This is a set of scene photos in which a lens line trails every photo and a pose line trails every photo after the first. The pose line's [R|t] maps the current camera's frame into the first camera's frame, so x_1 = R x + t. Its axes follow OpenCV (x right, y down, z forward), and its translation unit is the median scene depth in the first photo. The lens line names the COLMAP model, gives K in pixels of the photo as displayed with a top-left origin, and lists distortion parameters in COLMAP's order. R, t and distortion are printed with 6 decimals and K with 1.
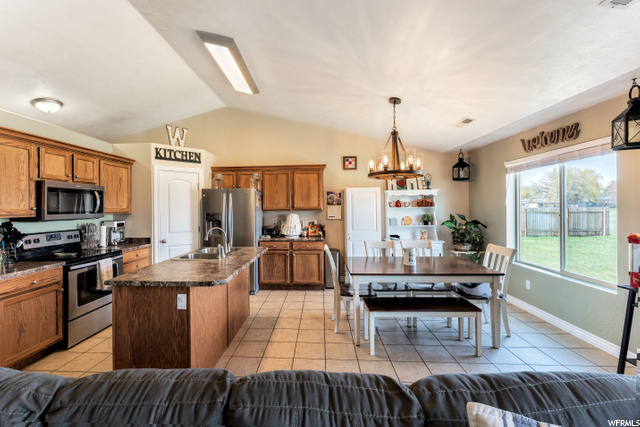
lens RADIAL K [[267.1, 0, 302.9], [0, 267.1, 207.0], [0, 0, 1]] dist [0.000188, -0.000108]
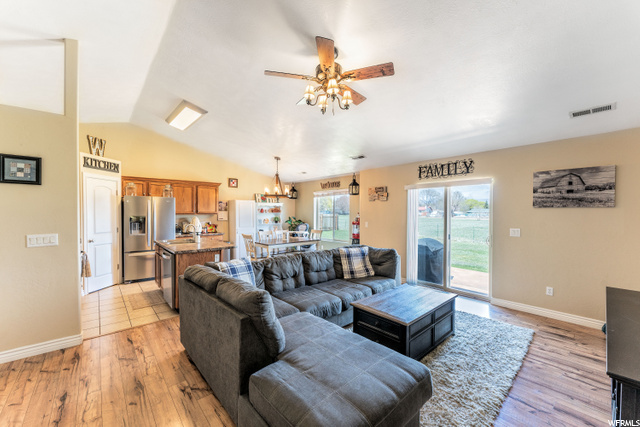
lens RADIAL K [[253.5, 0, 317.0], [0, 253.5, 215.7], [0, 0, 1]] dist [0.000688, 0.000009]
pose [[0.709421, 0.001793, 0.704782, -0.584076], [-0.009604, 0.999928, 0.007124, 0.005935], [-0.704719, -0.011823, 0.709388, -0.408794]]
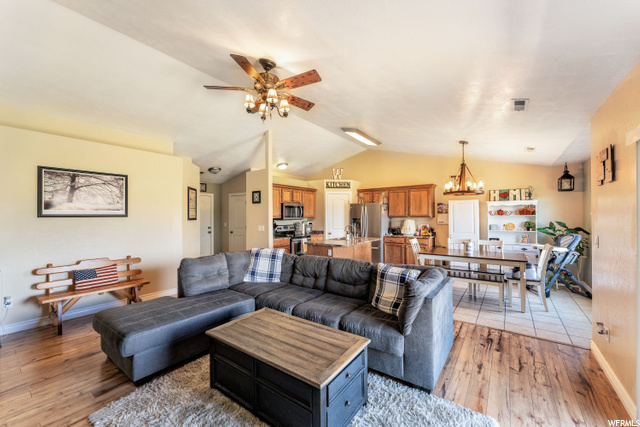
lens RADIAL K [[253.5, 0, 317.0], [0, 253.5, 215.7], [0, 0, 1]] dist [0.000688, 0.000009]
pose [[0.837261, 0.006400, -0.546766, 0.333060], [-0.004226, 0.999977, 0.005233, 0.001024], [0.546787, -0.002071, 0.837269, -0.471056]]
